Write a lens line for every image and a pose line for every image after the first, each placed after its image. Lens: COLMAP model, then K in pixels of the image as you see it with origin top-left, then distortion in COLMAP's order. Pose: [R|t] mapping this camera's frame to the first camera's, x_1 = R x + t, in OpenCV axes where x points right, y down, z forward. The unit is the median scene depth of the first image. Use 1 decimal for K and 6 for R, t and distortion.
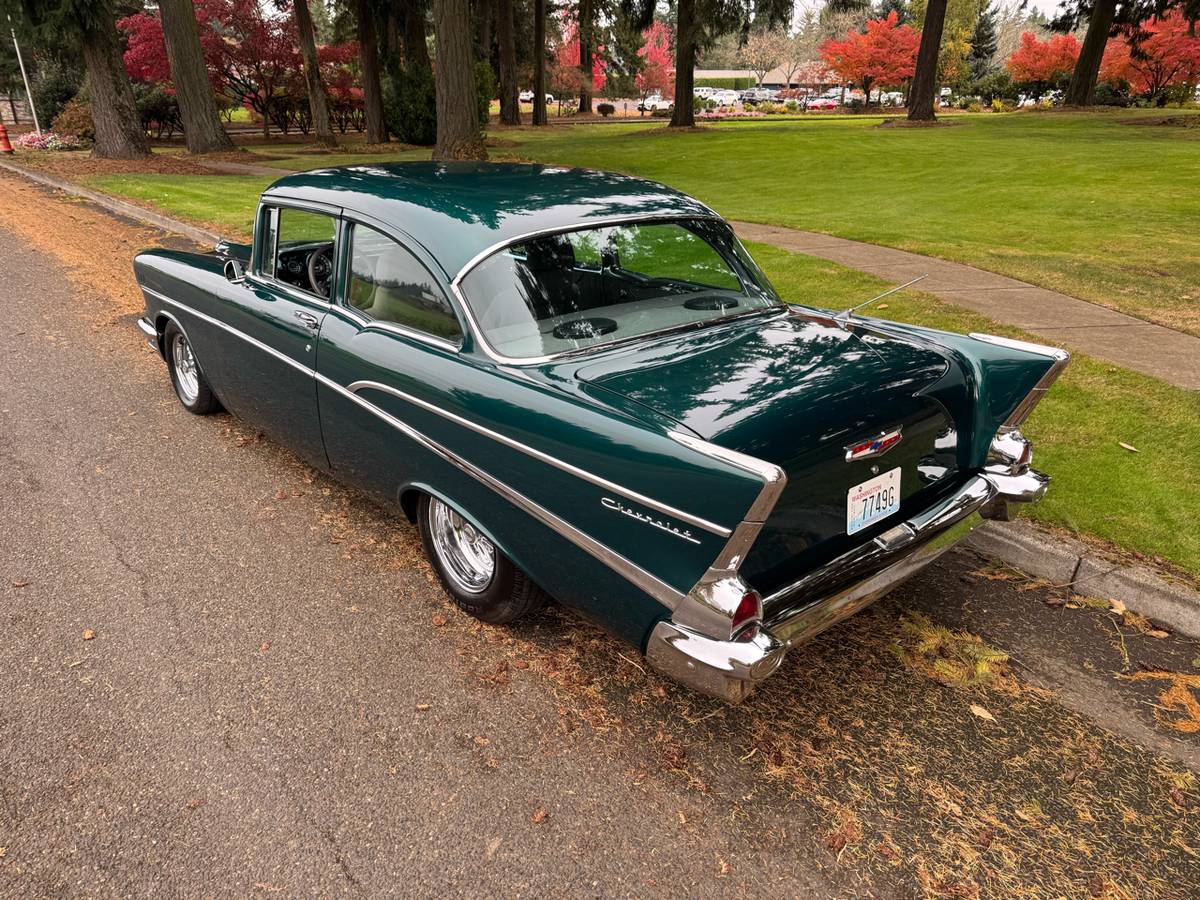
lens RADIAL K [[856.3, 0, 600.0], [0, 856.3, 450.0], [0, 0, 1]] dist [0.012172, -0.000471]
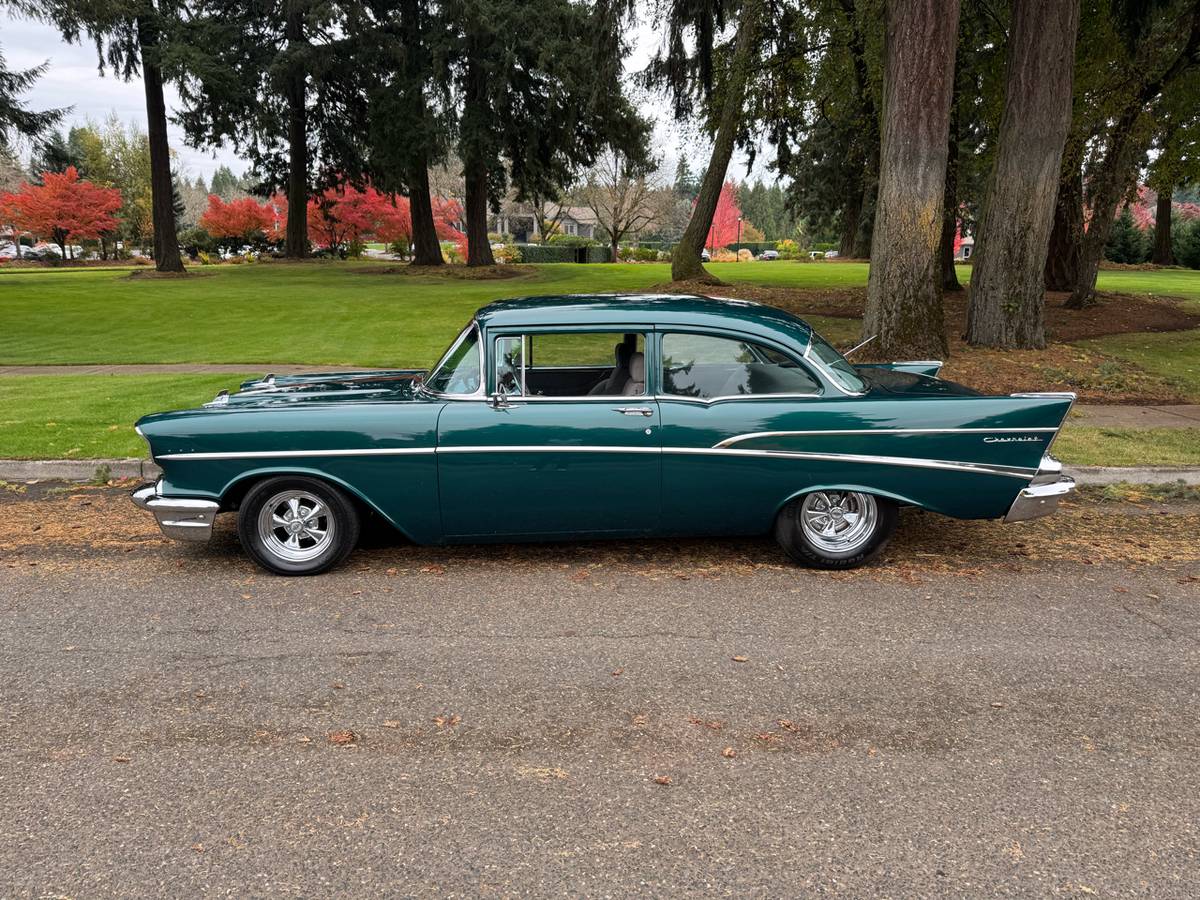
lens RADIAL K [[856.3, 0, 600.0], [0, 856.3, 450.0], [0, 0, 1]] dist [0.012172, -0.000471]
pose [[0.638212, -0.172926, 0.750188, -0.162956], [0.291539, 0.956160, -0.027618, -0.009741], [-0.712524, 0.236335, 0.660647, 0.026648]]
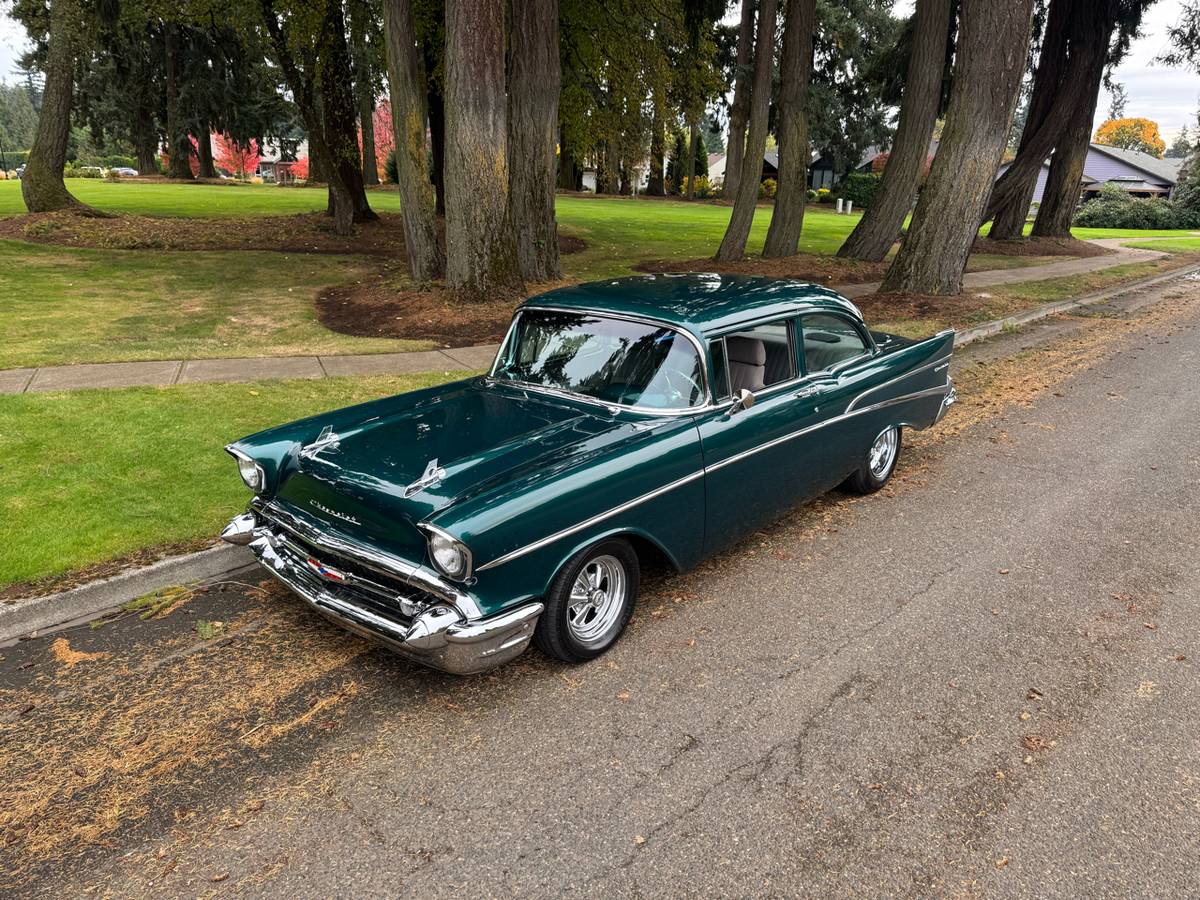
lens RADIAL K [[873.9, 0, 600.0], [0, 873.9, 450.0], [0, 0, 1]] dist [0.009024, -0.022406]
pose [[-0.116405, -0.304157, 0.945483, -0.201600], [0.361286, 0.873772, 0.325568, -0.080144], [-0.925161, 0.379487, 0.008176, 0.163382]]
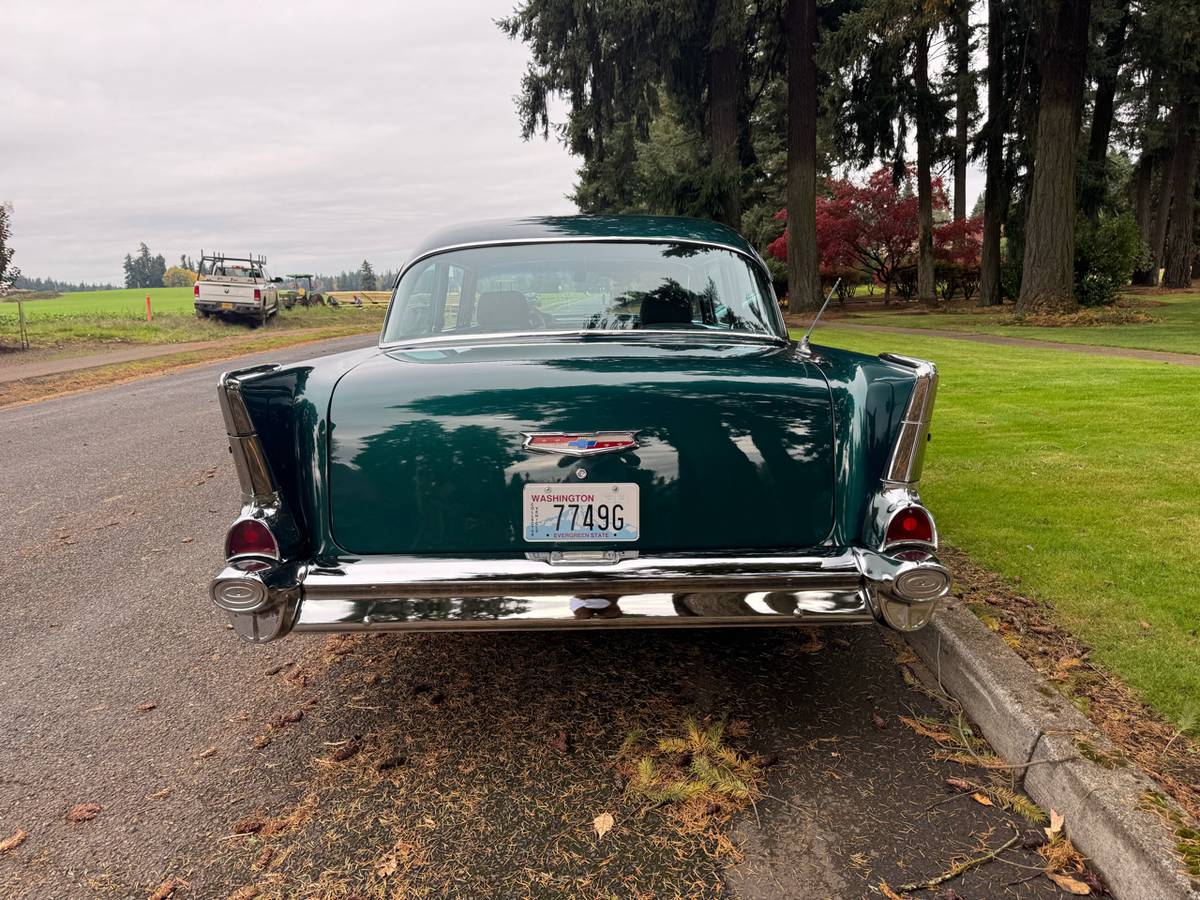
lens RADIAL K [[856.3, 0, 600.0], [0, 856.3, 450.0], [0, 0, 1]] dist [0.012172, -0.000471]
pose [[0.739826, 0.095737, -0.665952, 0.080726], [-0.224639, 0.968171, -0.110375, 0.008101], [0.634188, 0.231257, 0.737784, 0.037580]]
